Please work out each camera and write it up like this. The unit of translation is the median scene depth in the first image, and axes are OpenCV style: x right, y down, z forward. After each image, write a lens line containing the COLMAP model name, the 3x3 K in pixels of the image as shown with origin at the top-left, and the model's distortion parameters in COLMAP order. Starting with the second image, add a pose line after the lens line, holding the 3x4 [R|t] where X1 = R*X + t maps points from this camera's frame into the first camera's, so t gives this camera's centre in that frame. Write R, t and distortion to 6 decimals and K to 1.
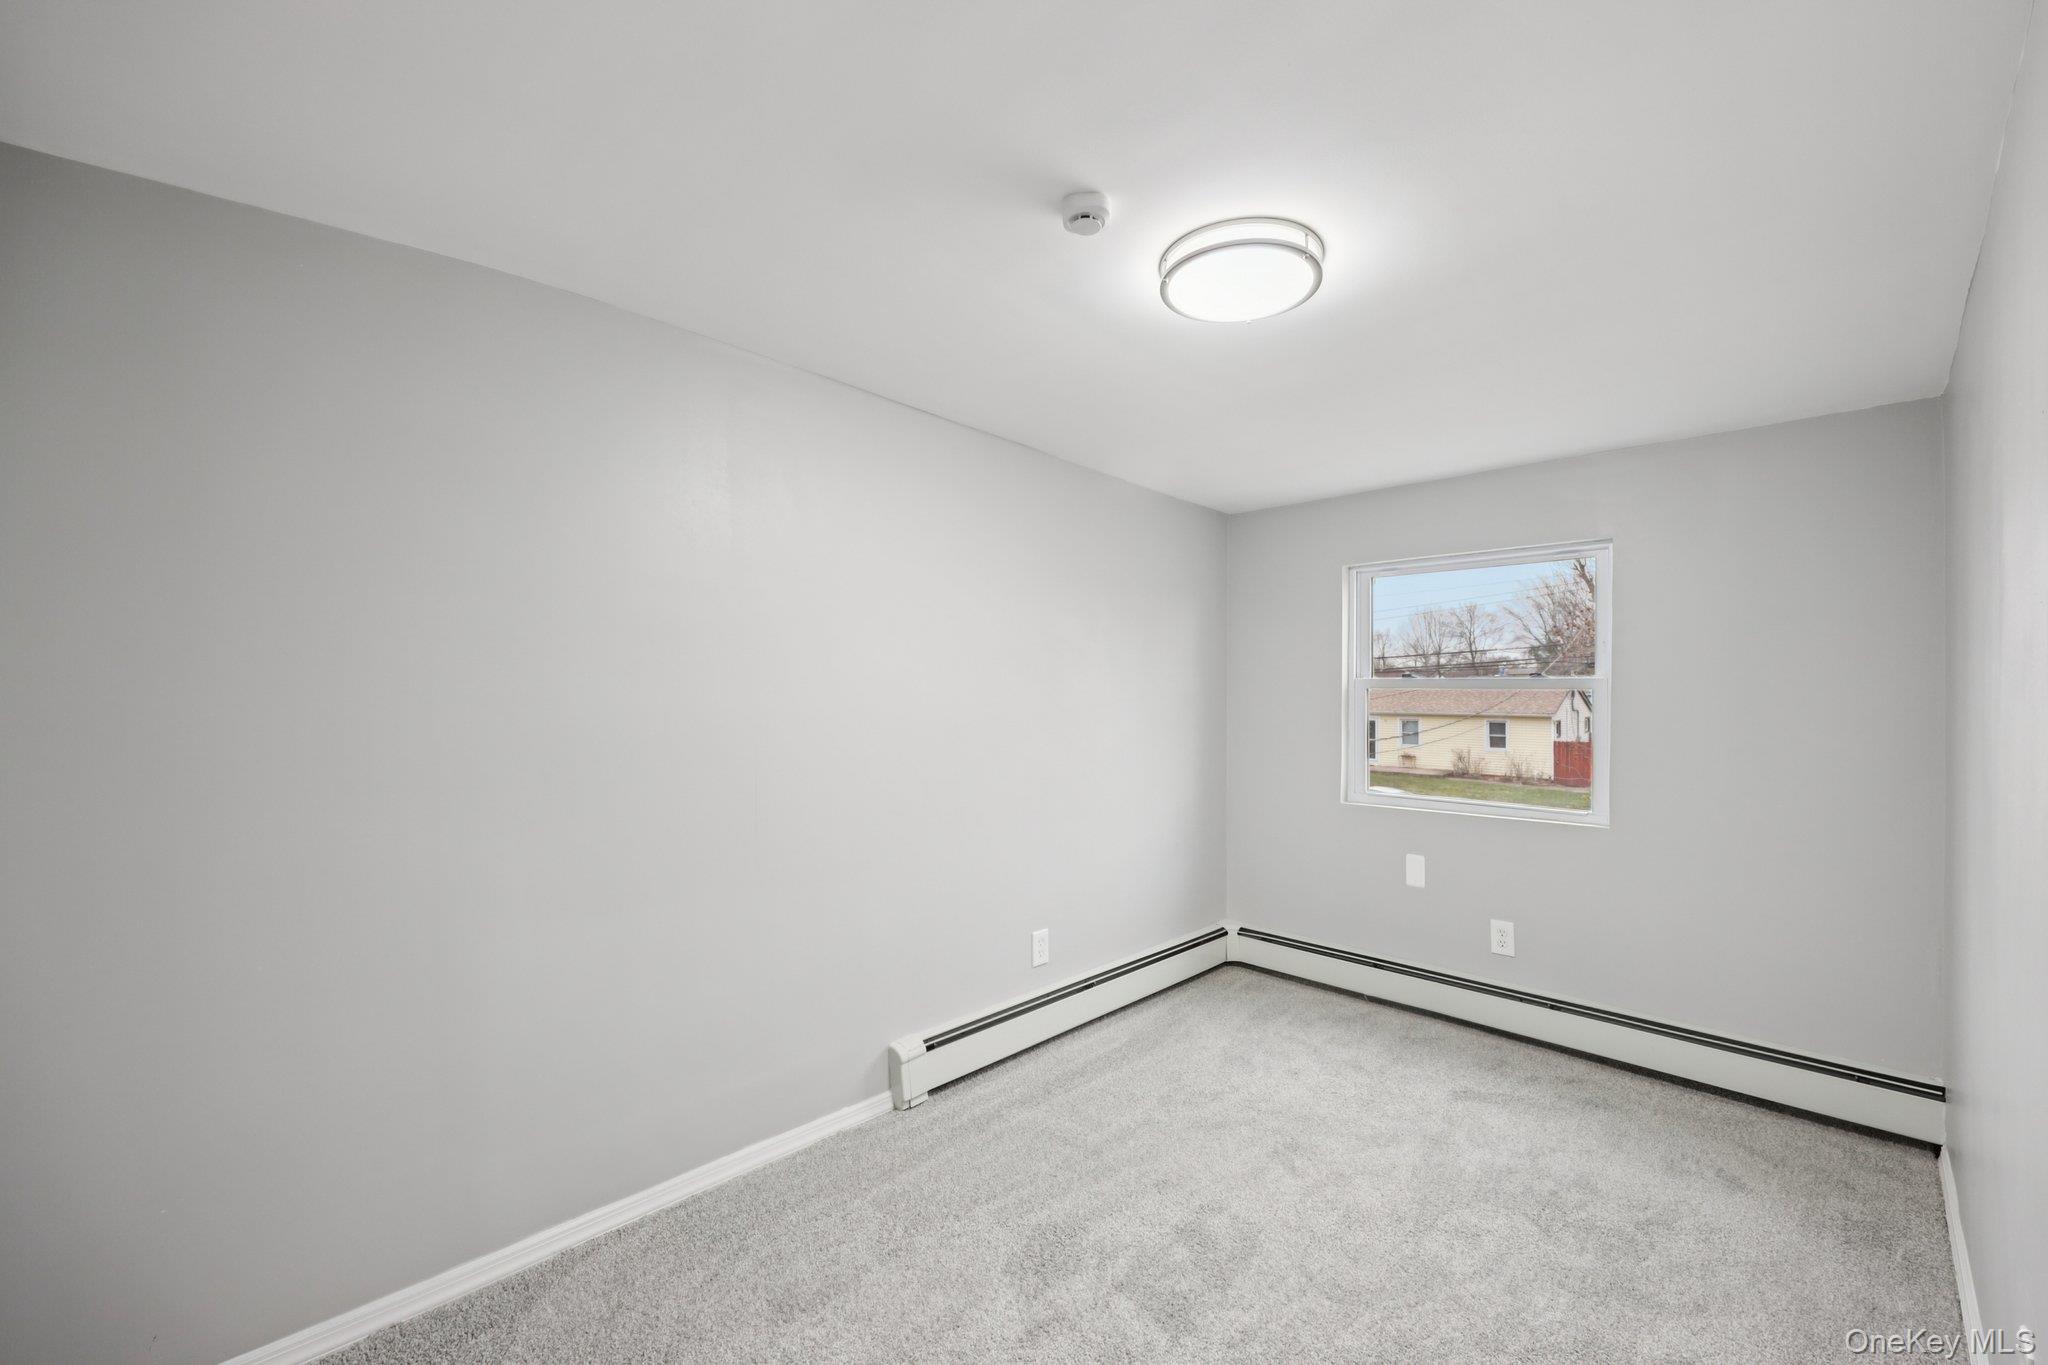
lens RADIAL K [[830.1, 0, 1026.2], [0, 830.1, 690.9], [0, 0, 1]] dist [-0.000108, -0.000021]
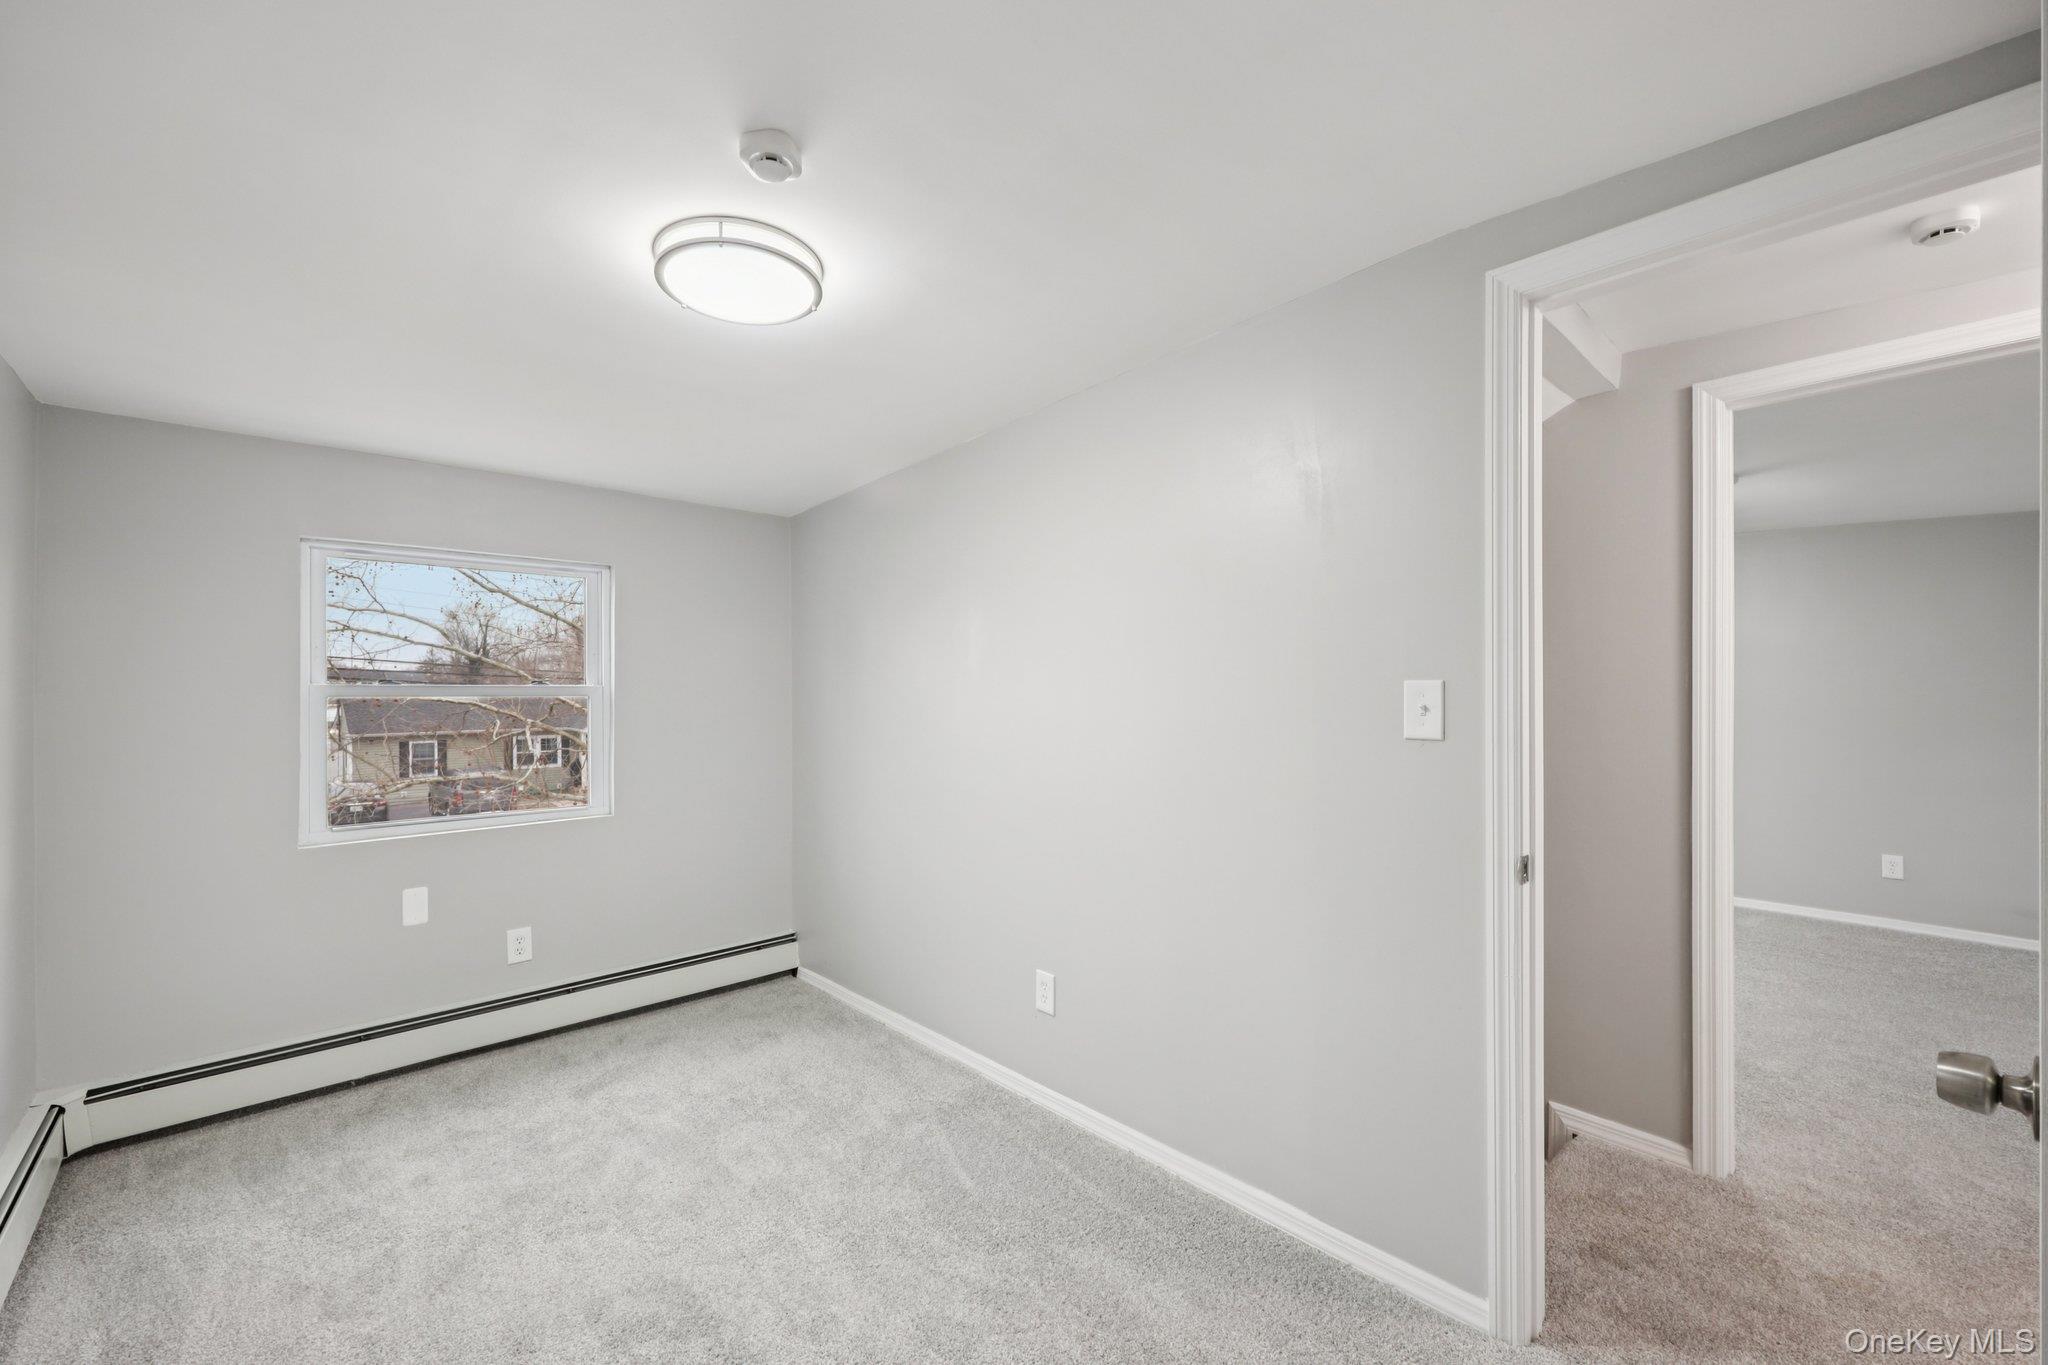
lens RADIAL K [[830.1, 0, 1026.2], [0, 830.1, 690.9], [0, 0, 1]] dist [-0.000108, -0.000021]
pose [[0.028583, 0.002583, 0.999588, -0.431724], [0.011377, 0.999931, -0.002909, 0.001180], [-0.999527, 0.011456, 0.028551, 0.377031]]
